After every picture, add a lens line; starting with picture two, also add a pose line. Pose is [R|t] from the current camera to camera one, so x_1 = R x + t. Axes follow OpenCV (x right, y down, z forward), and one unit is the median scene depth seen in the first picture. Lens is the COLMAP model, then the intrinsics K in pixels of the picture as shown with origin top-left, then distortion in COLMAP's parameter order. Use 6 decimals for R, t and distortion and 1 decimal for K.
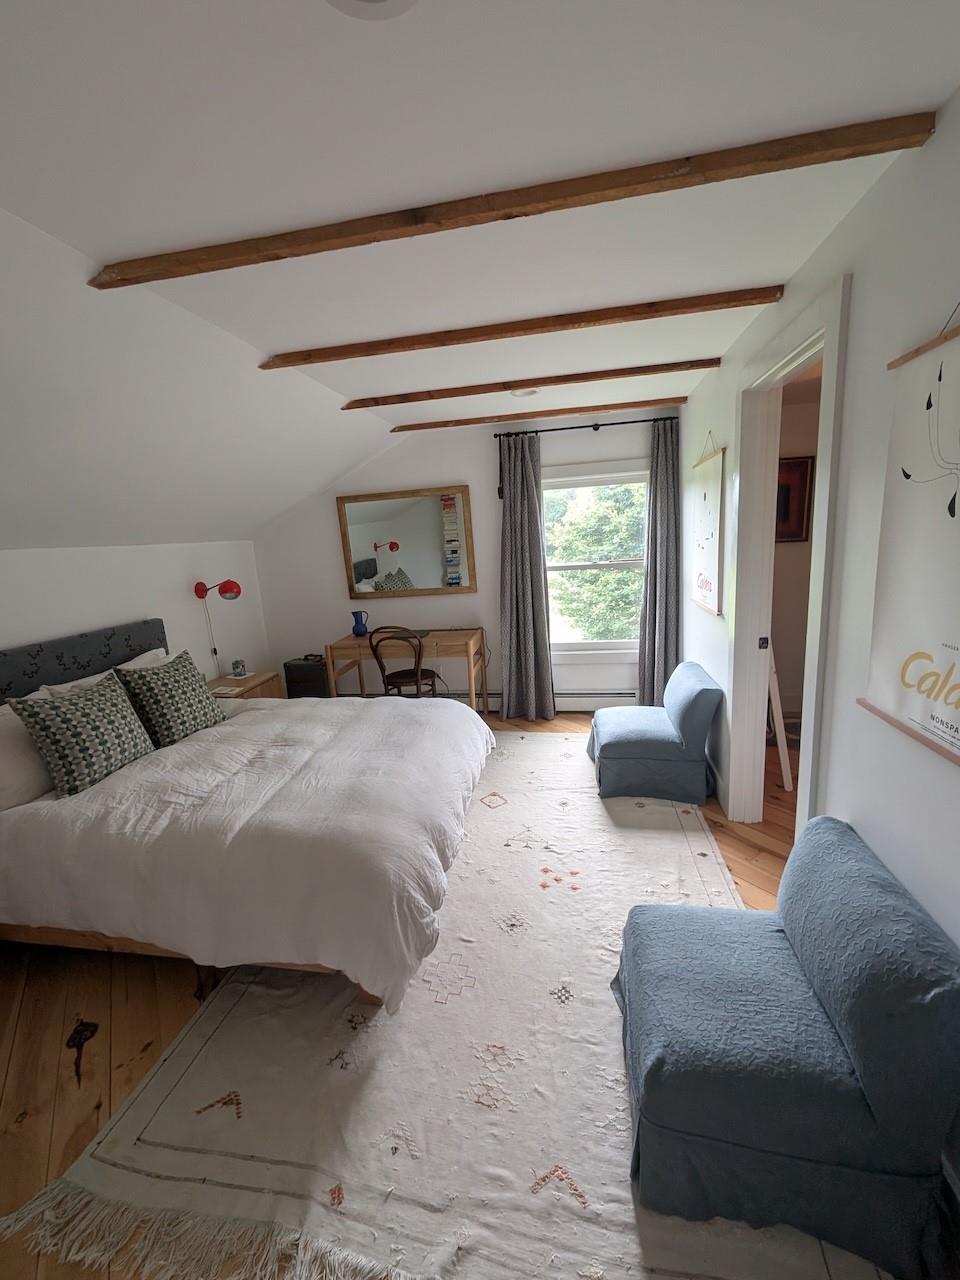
lens RADIAL K [[515.5, 0, 479.3], [0, 515.5, 637.0], [0, 0, 1]] dist [-0.001389, -0.000014]
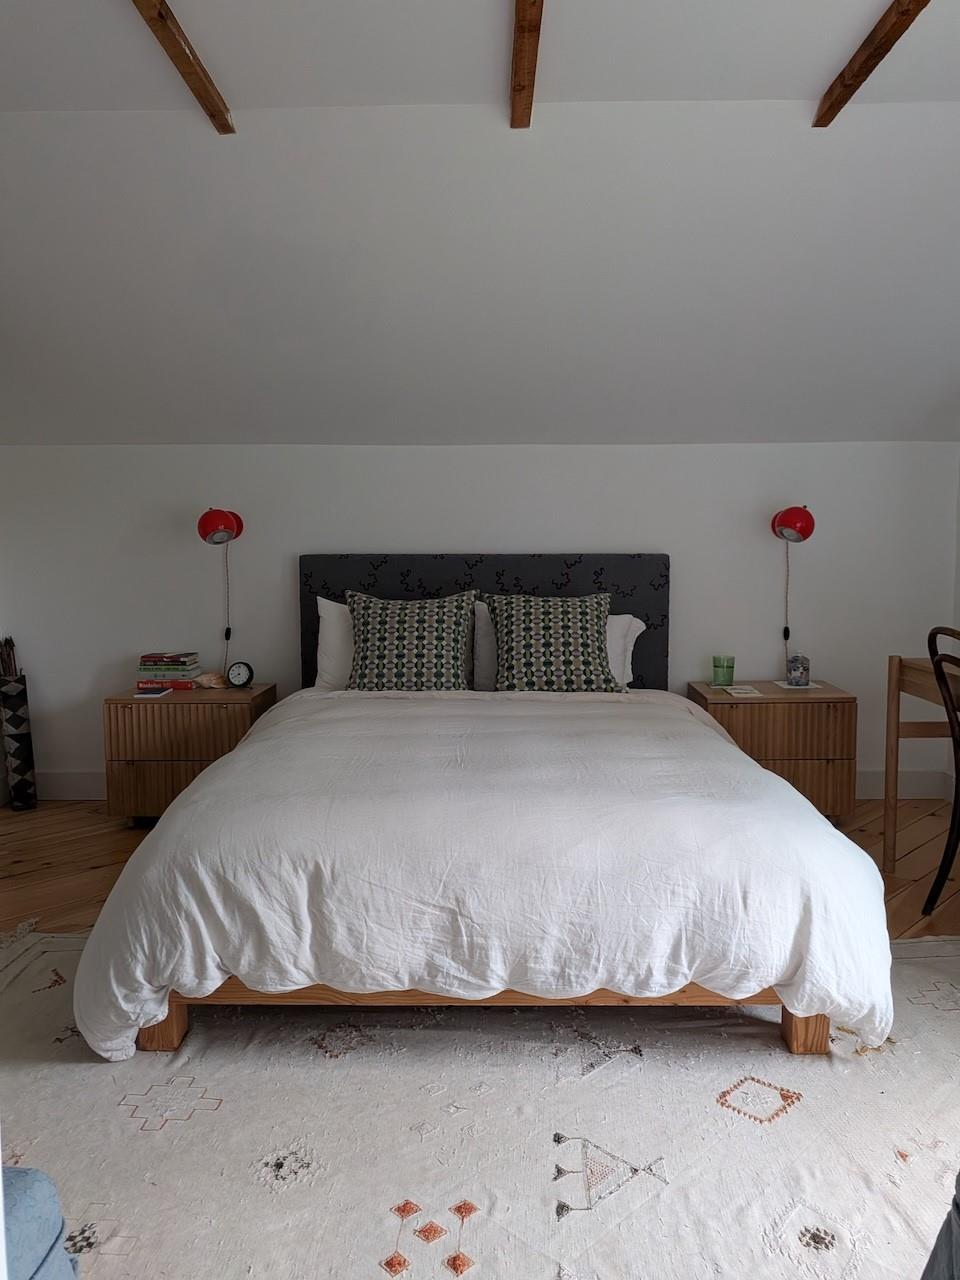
lens RADIAL K [[951.9, 0, 482.2], [0, 951.9, 635.4], [0, 0, 1]] dist [0.001712, 0.003095]
pose [[0.170330, 0.157707, -0.972685, 0.469662], [-0.197120, 0.972611, 0.123176, -0.035134], [0.965470, 0.170755, 0.196752, 0.493461]]
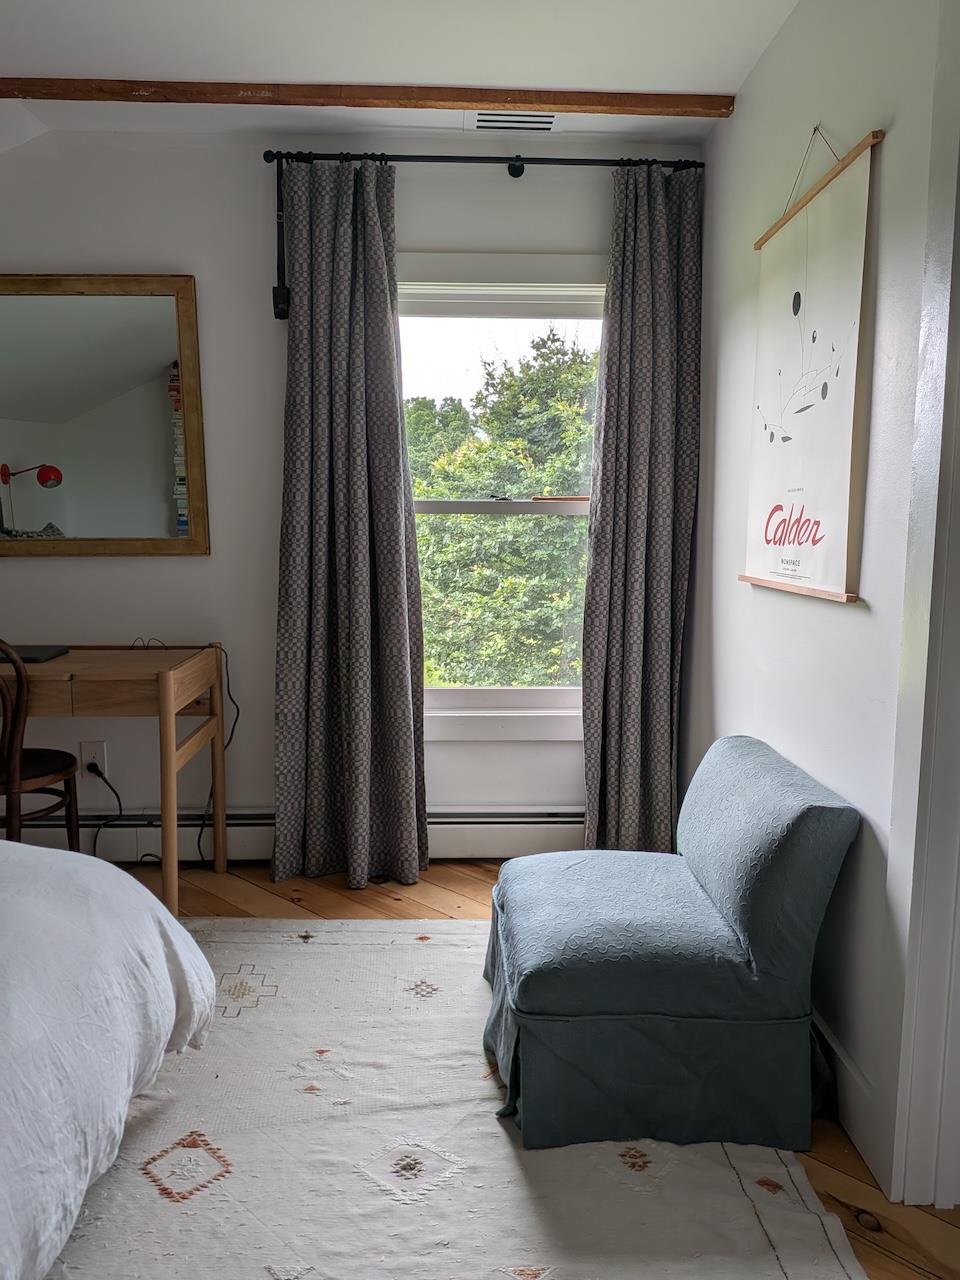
lens RADIAL K [[951.9, 0, 486.2], [0, 951.9, 637.1], [0, 0, 1]] dist [0.001712, 0.003095]
pose [[0.974220, 0.040851, 0.221871, 0.050194], [-0.025117, 0.996995, -0.073279, 0.027167], [-0.224198, 0.065817, 0.972319, 0.296627]]
